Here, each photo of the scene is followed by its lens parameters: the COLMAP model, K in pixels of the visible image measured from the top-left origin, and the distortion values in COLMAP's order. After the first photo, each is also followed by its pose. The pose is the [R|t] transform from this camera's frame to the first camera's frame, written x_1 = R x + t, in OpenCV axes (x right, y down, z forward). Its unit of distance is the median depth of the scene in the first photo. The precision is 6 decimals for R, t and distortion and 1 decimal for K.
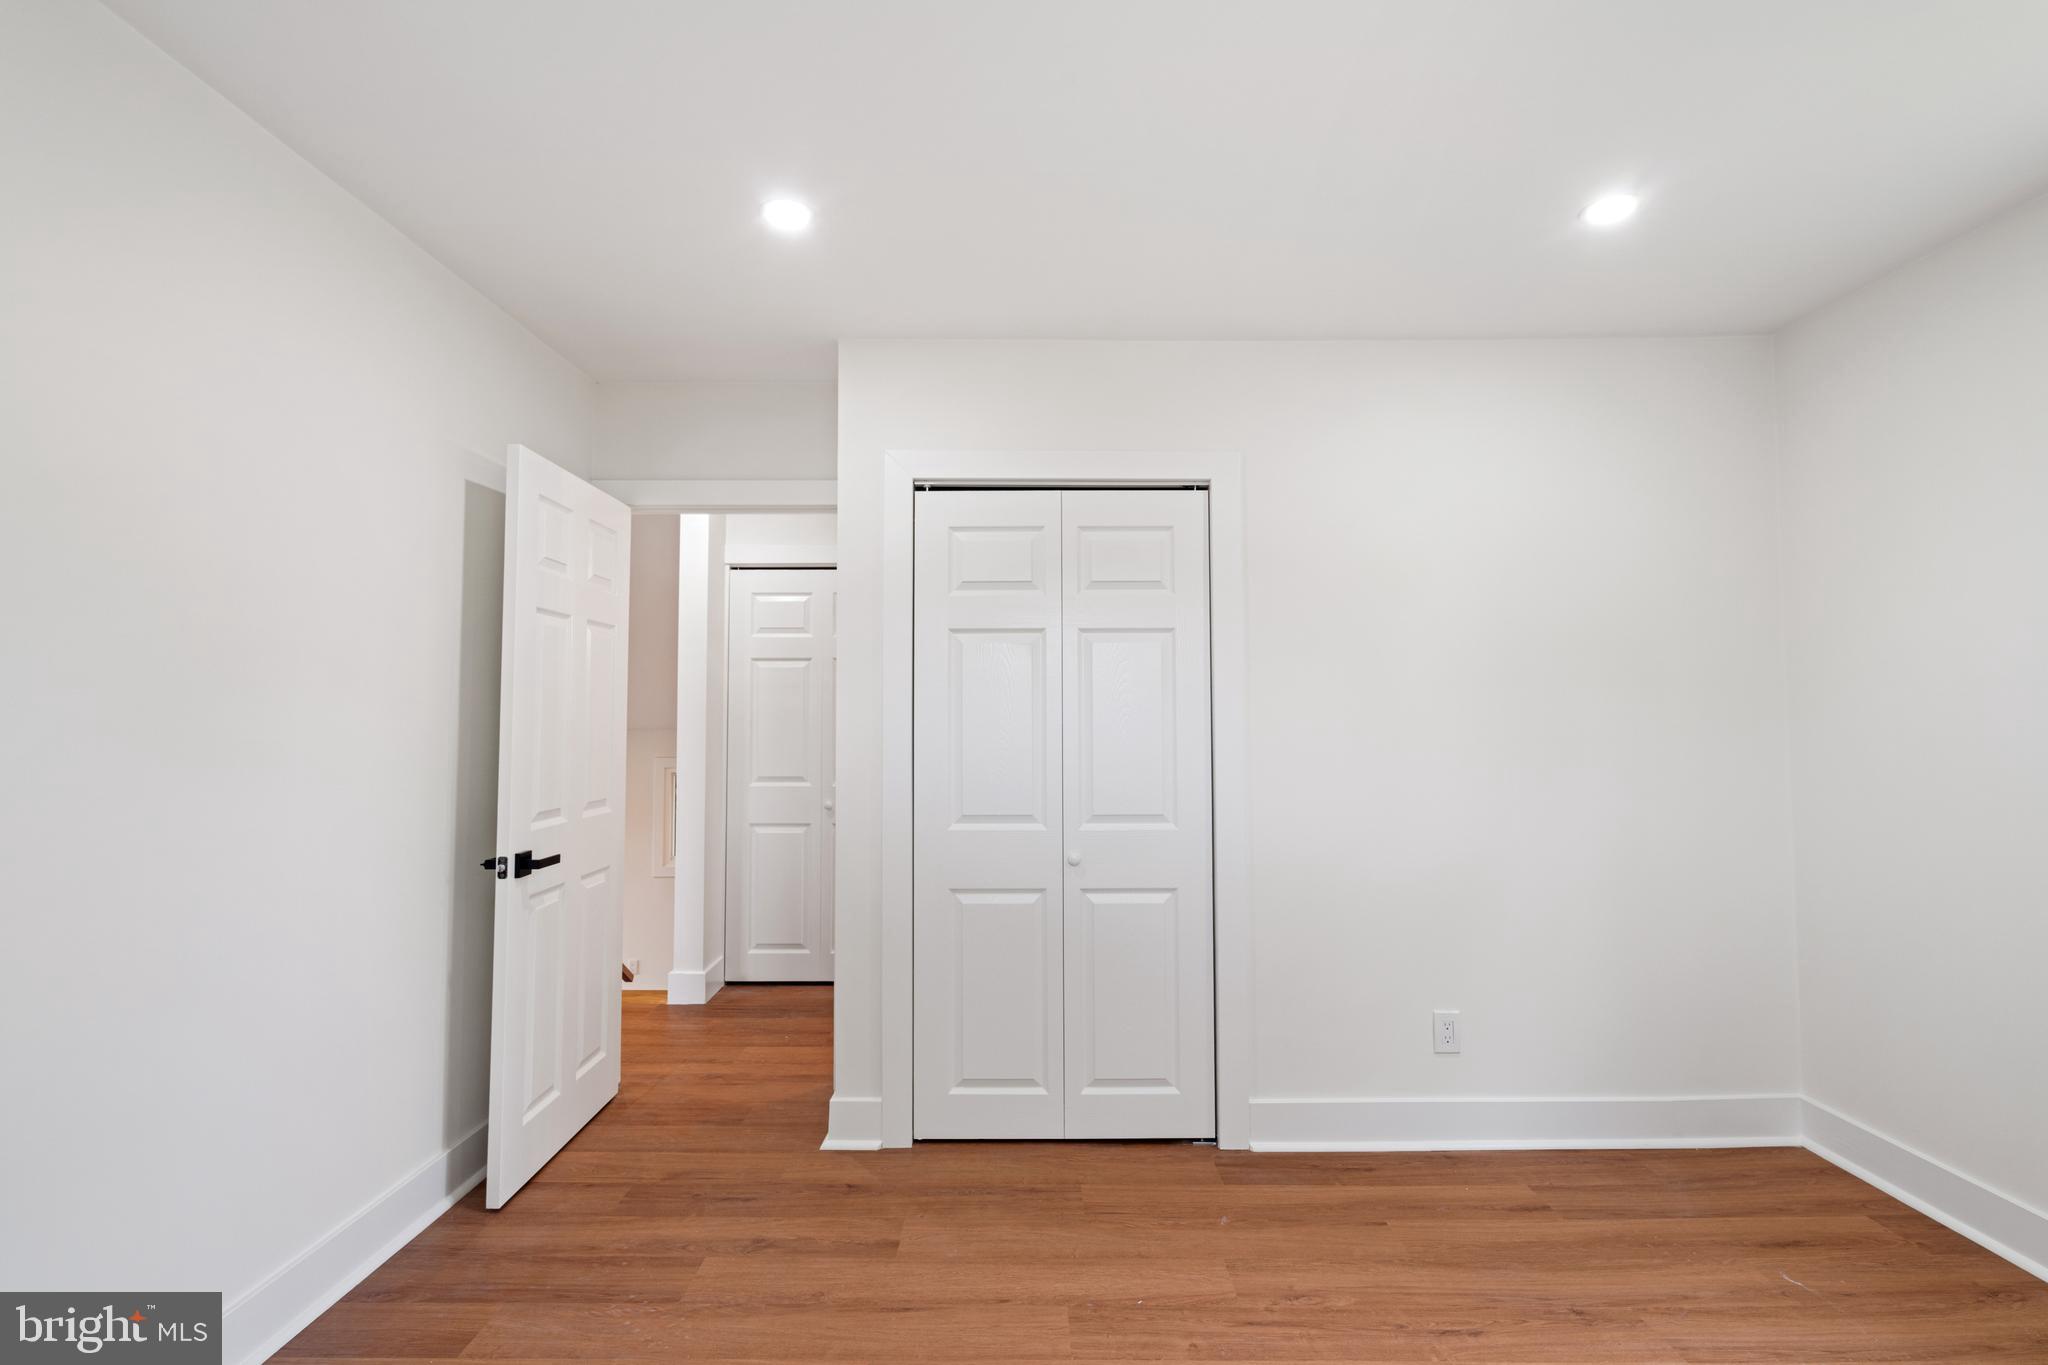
lens RADIAL K [[857.0, 0, 1021.9], [0, 857.0, 689.2], [0, 0, 1]] dist [0.000353, -0.000026]
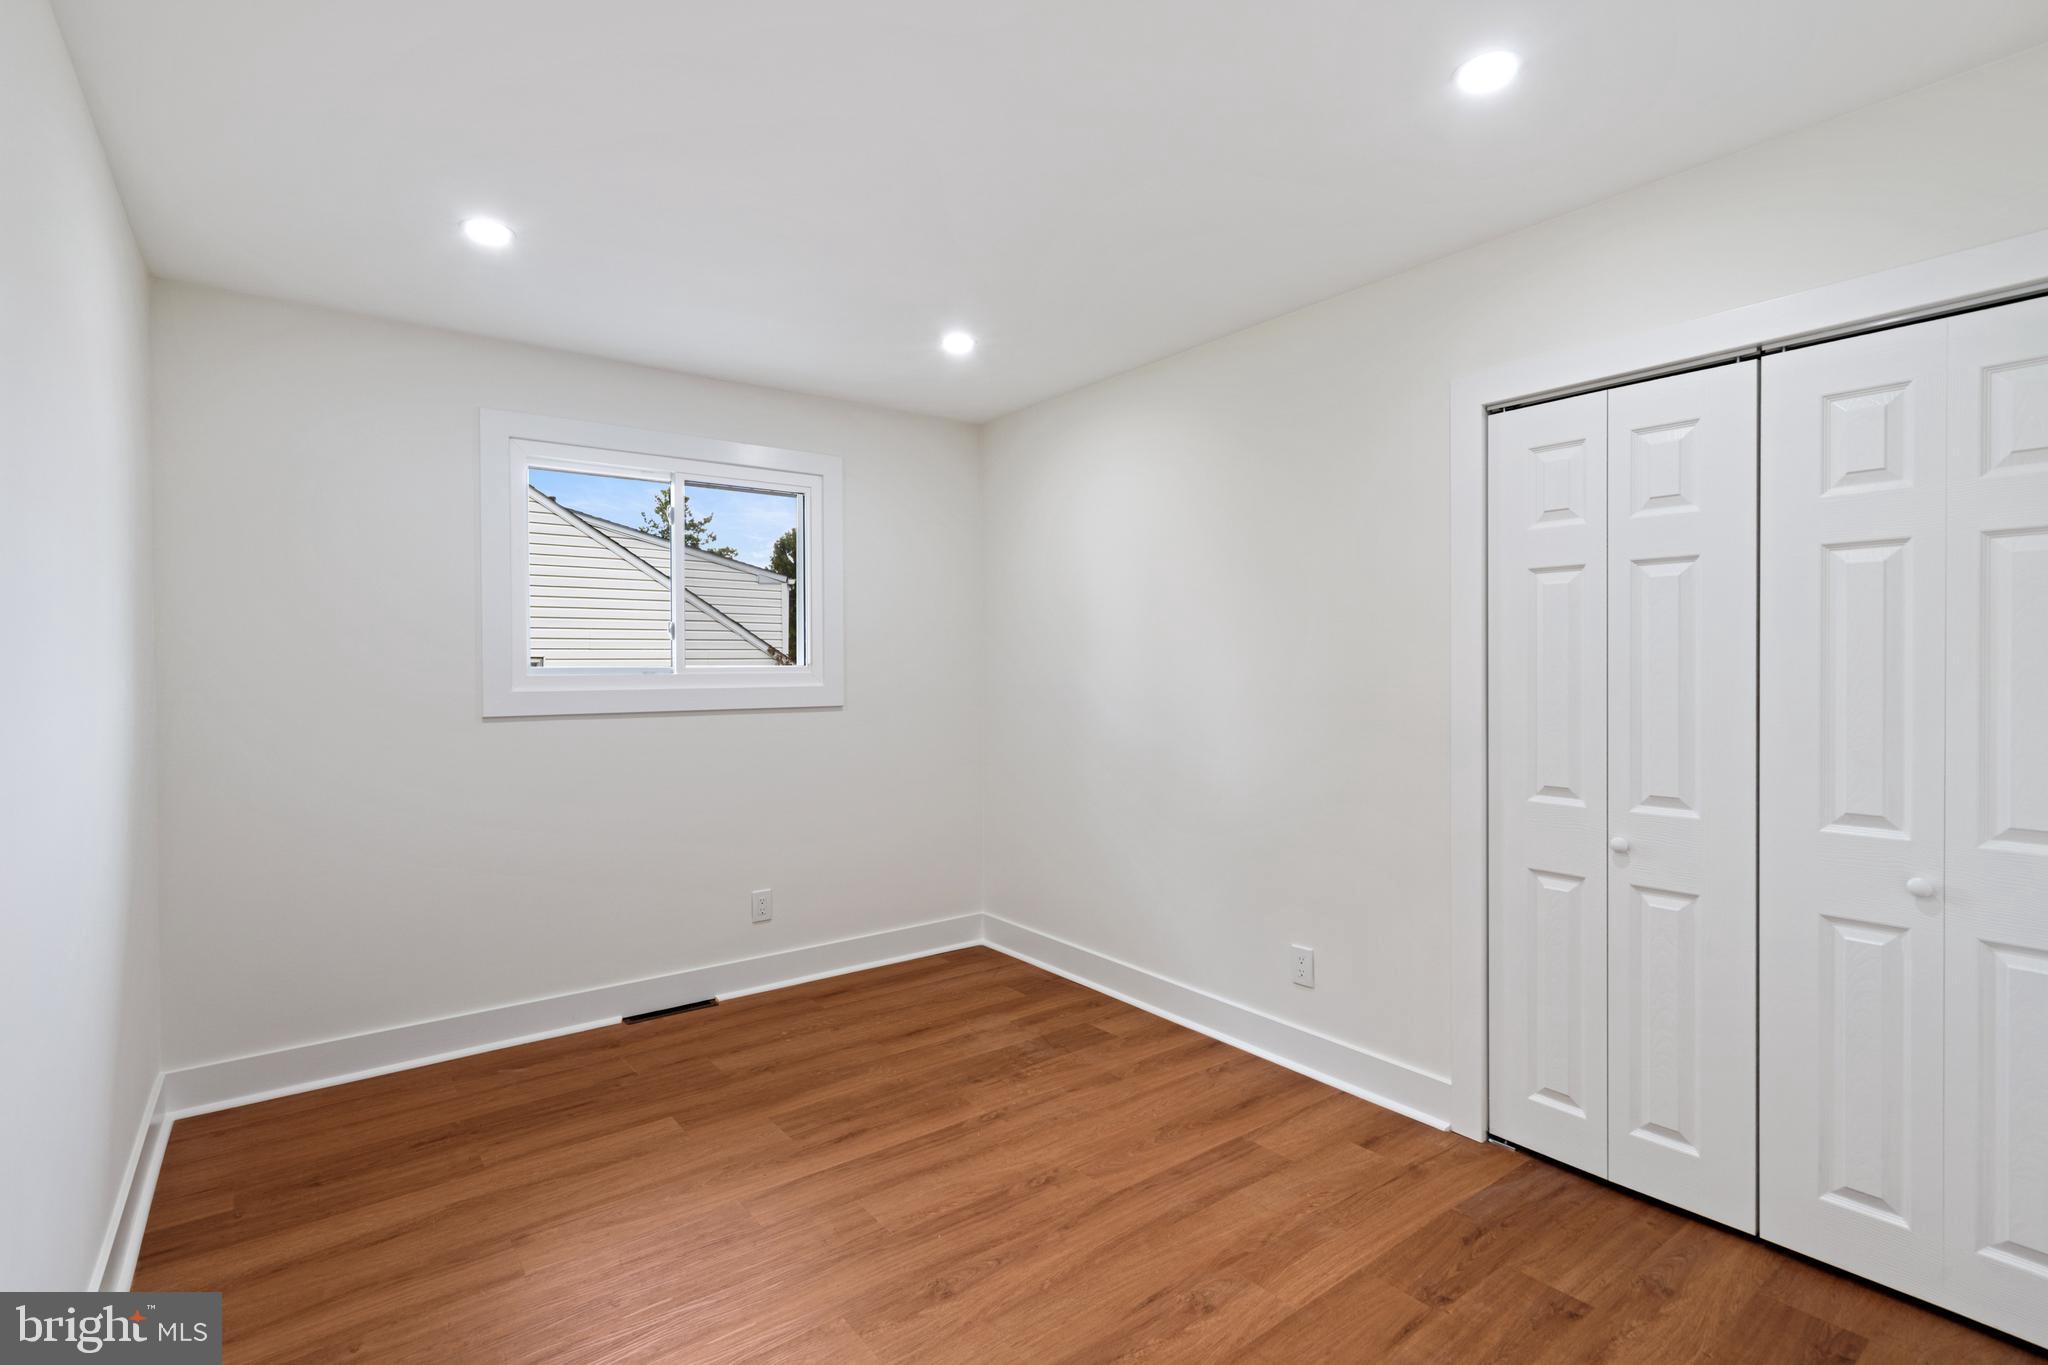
lens RADIAL K [[993.6, 0, 1023.8], [0, 993.6, 686.9], [0, 0, 1]] dist [-0.001146, 0.000081]
pose [[0.599965, 0.013339, -0.799915, 0.468411], [0.025211, 0.999049, 0.035569, -0.000744], [0.799629, -0.041506, 0.599058, -0.005924]]
